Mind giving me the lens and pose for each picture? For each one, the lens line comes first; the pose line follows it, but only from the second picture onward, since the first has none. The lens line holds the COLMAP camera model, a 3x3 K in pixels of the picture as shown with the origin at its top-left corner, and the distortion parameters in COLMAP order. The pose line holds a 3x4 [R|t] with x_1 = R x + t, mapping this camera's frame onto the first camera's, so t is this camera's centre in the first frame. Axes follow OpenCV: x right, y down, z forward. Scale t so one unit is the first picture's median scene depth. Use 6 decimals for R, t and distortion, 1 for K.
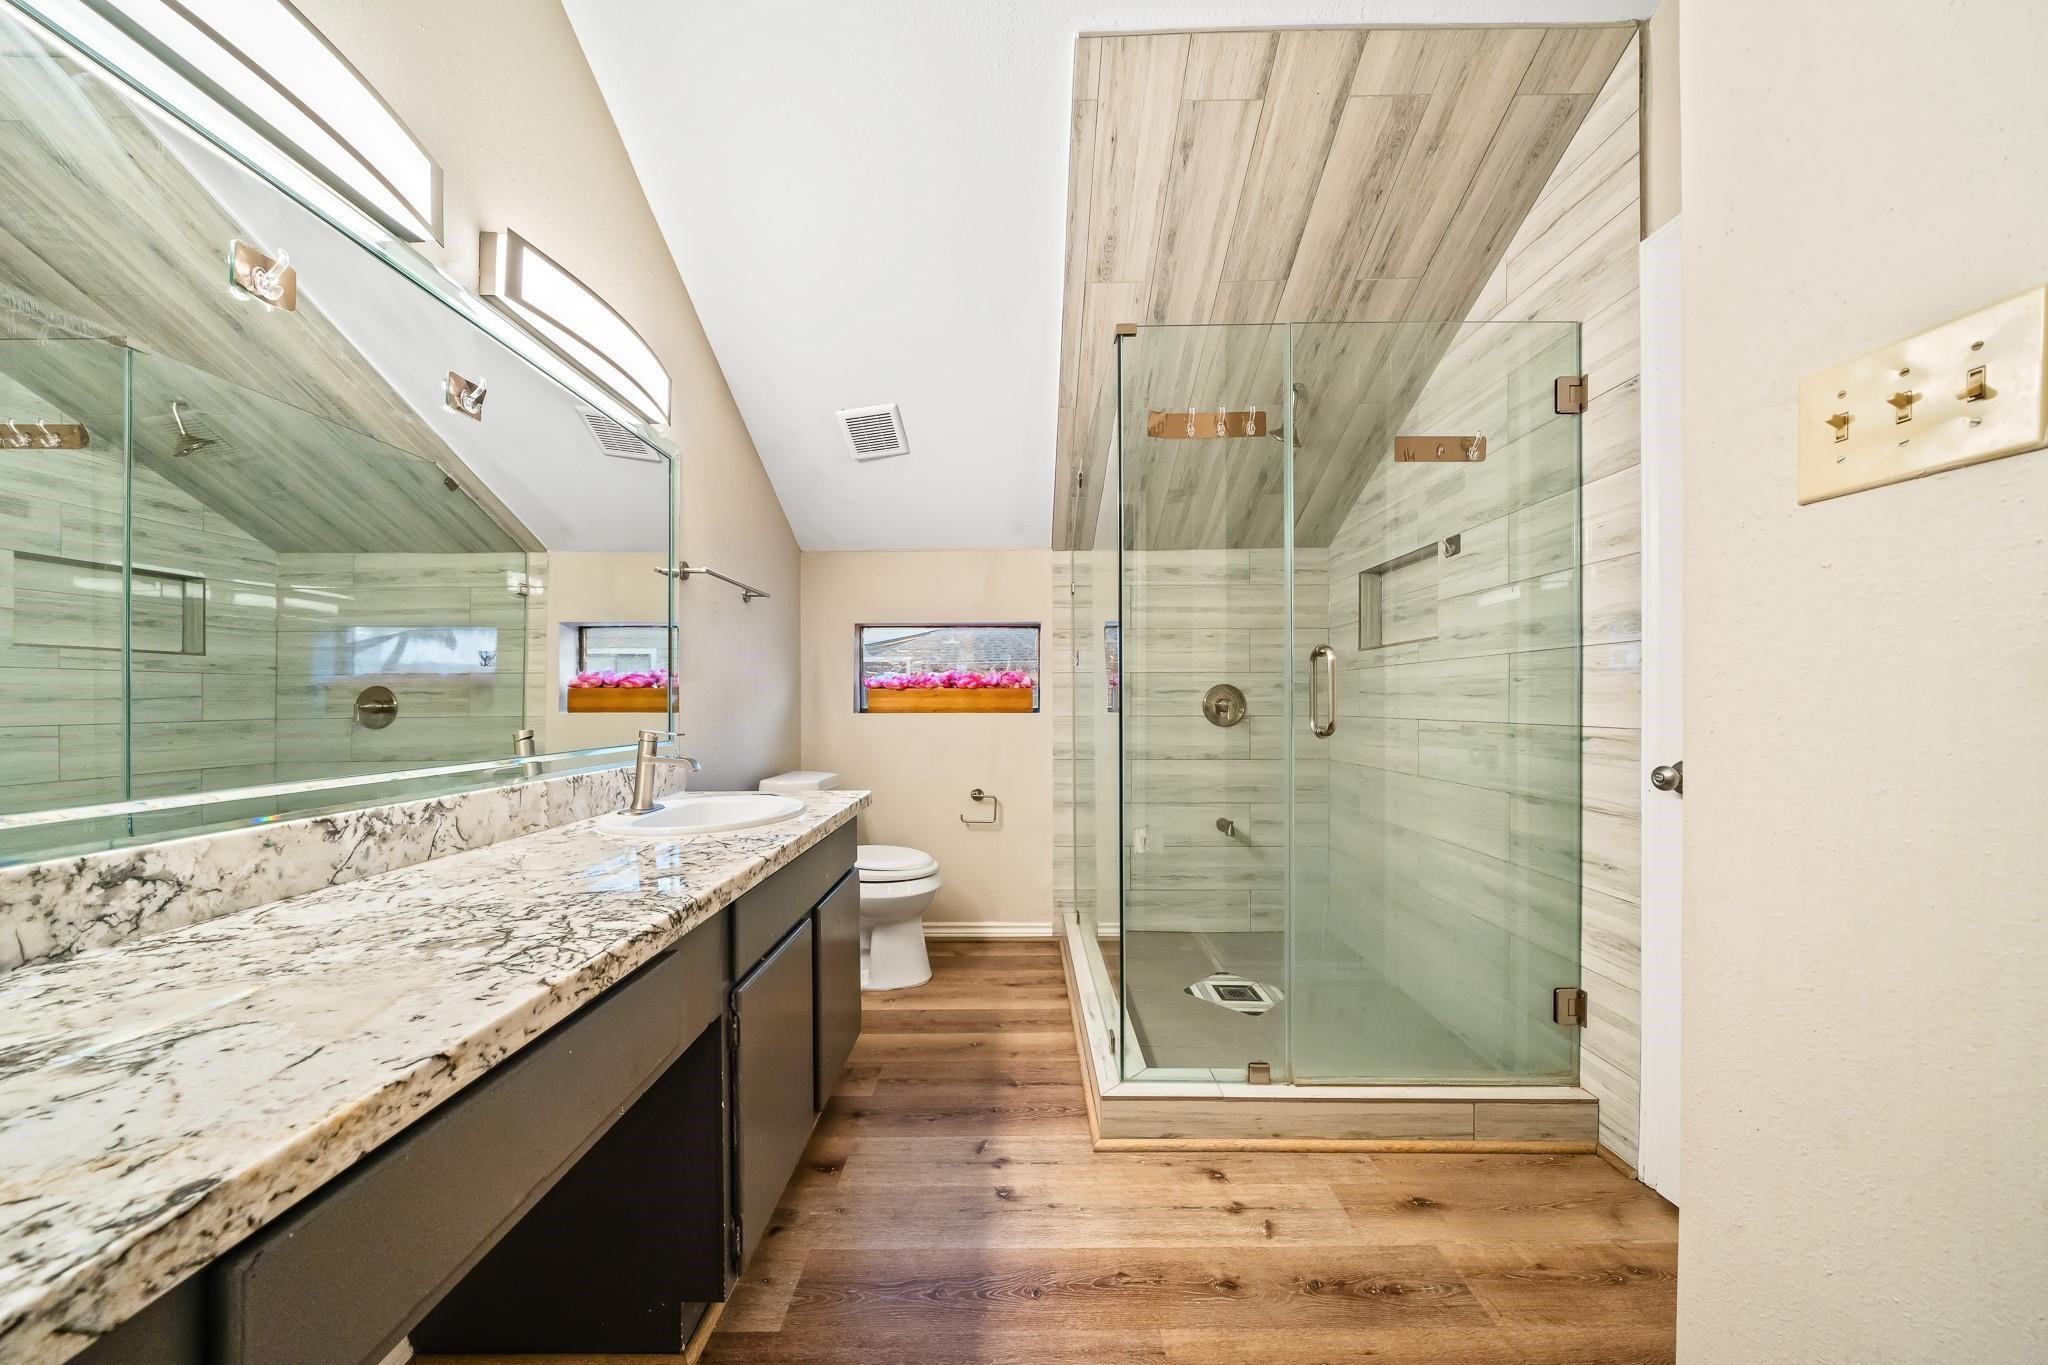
lens RADIAL K [[697.0, 0, 1007.0], [0, 697.0, 702.3], [0, 0, 1]] dist [-0.005236, 0.000264]
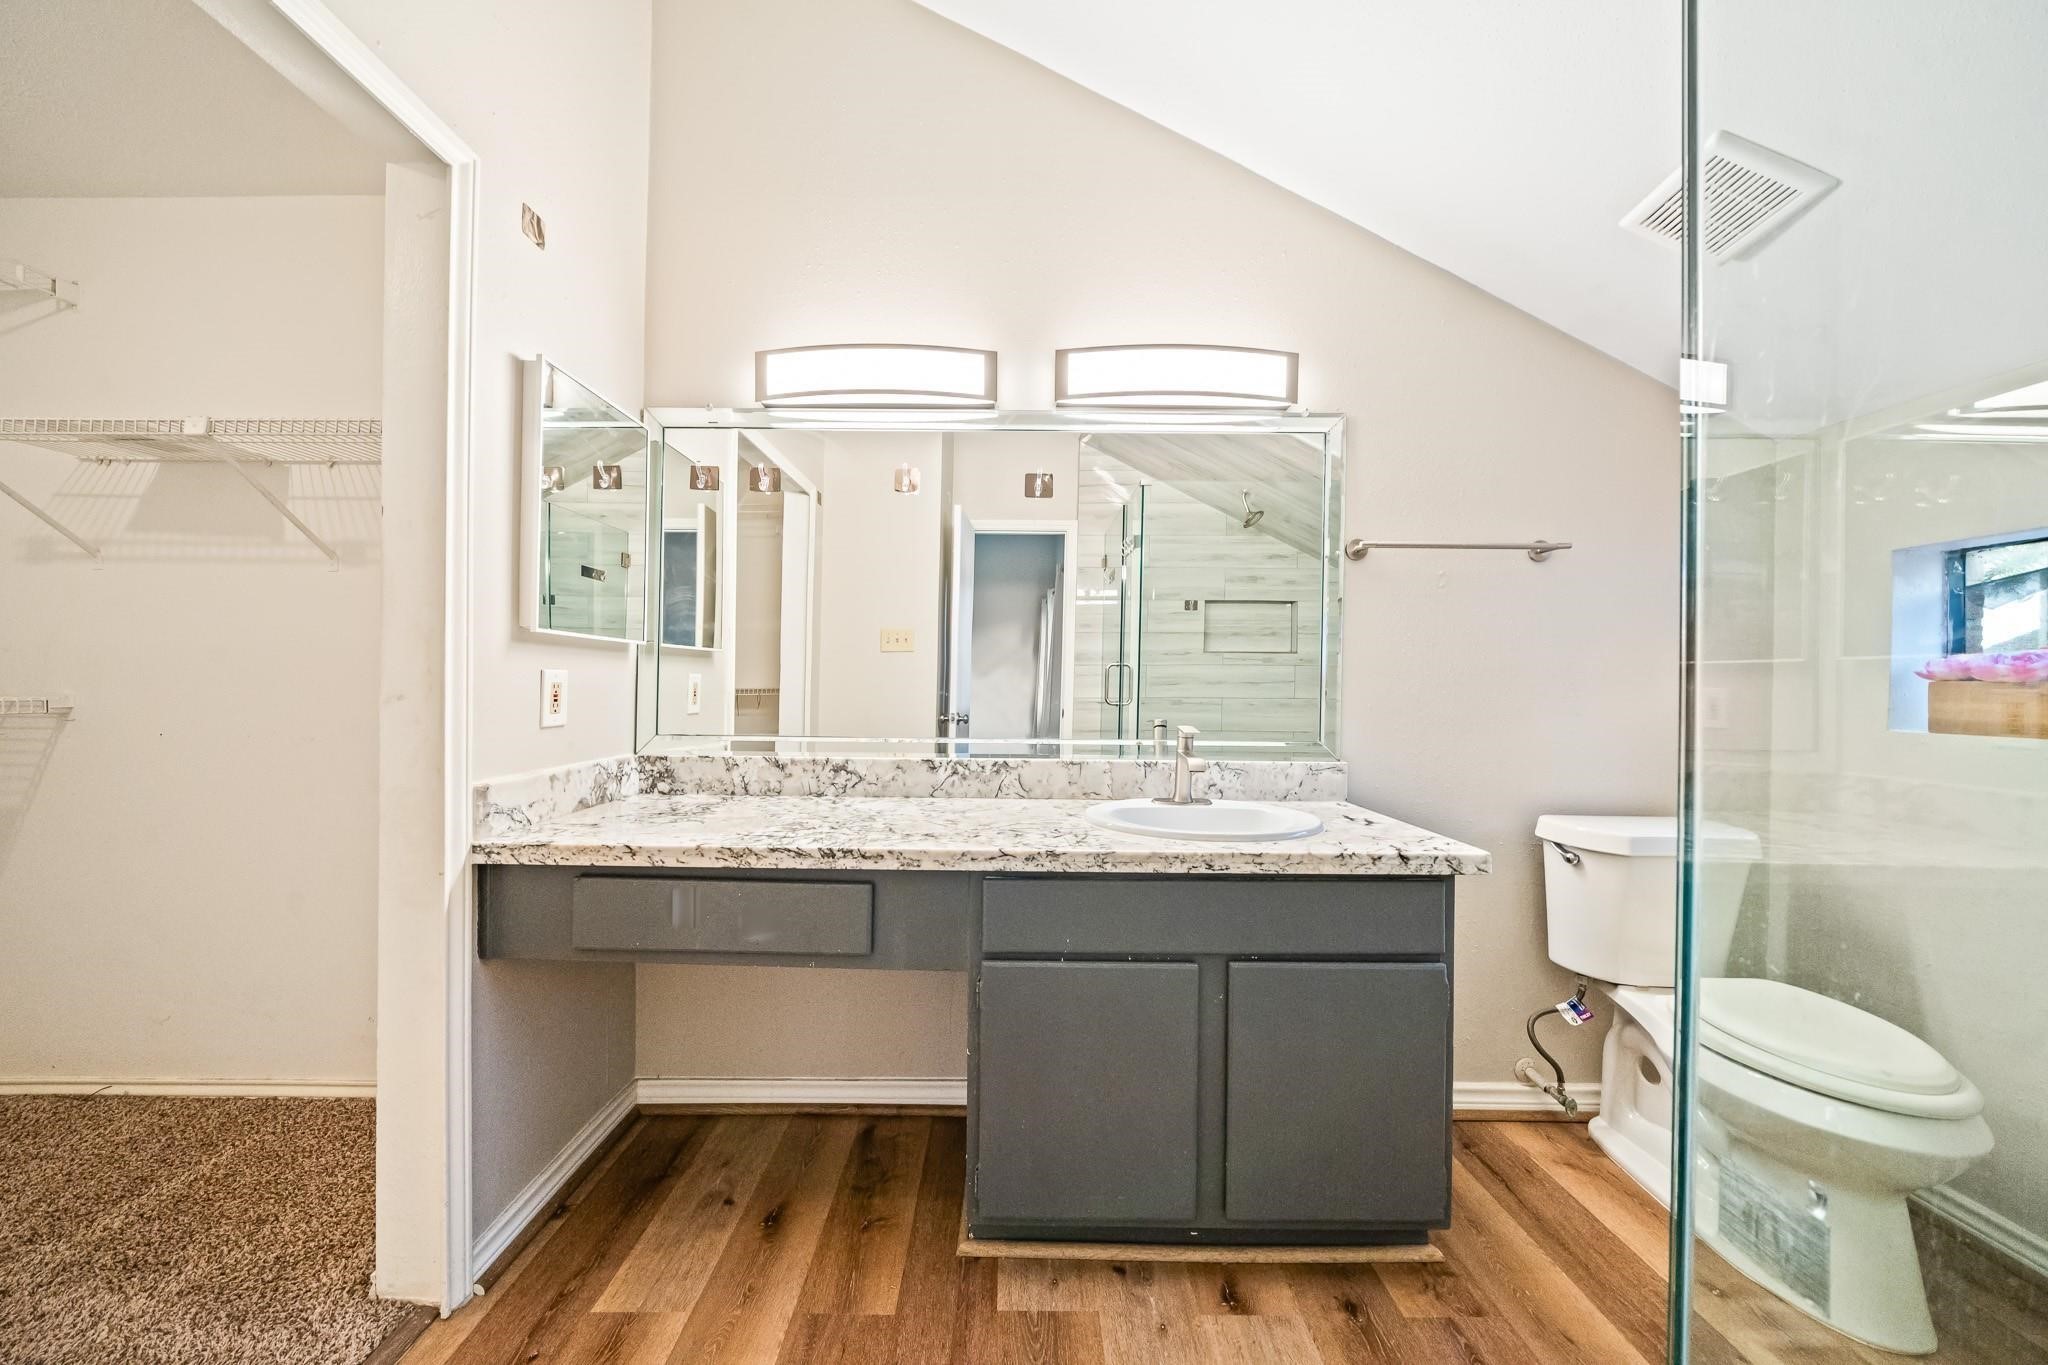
lens RADIAL K [[697.0, 0, 1011.5], [0, 697.0, 669.8], [0, 0, 1]] dist [-0.005236, 0.000264]
pose [[0.018534, -0.009006, -0.999788, 0.768580], [-0.007791, 0.999928, -0.009152, -0.047653], [0.999798, 0.007959, 0.018462, 1.057665]]
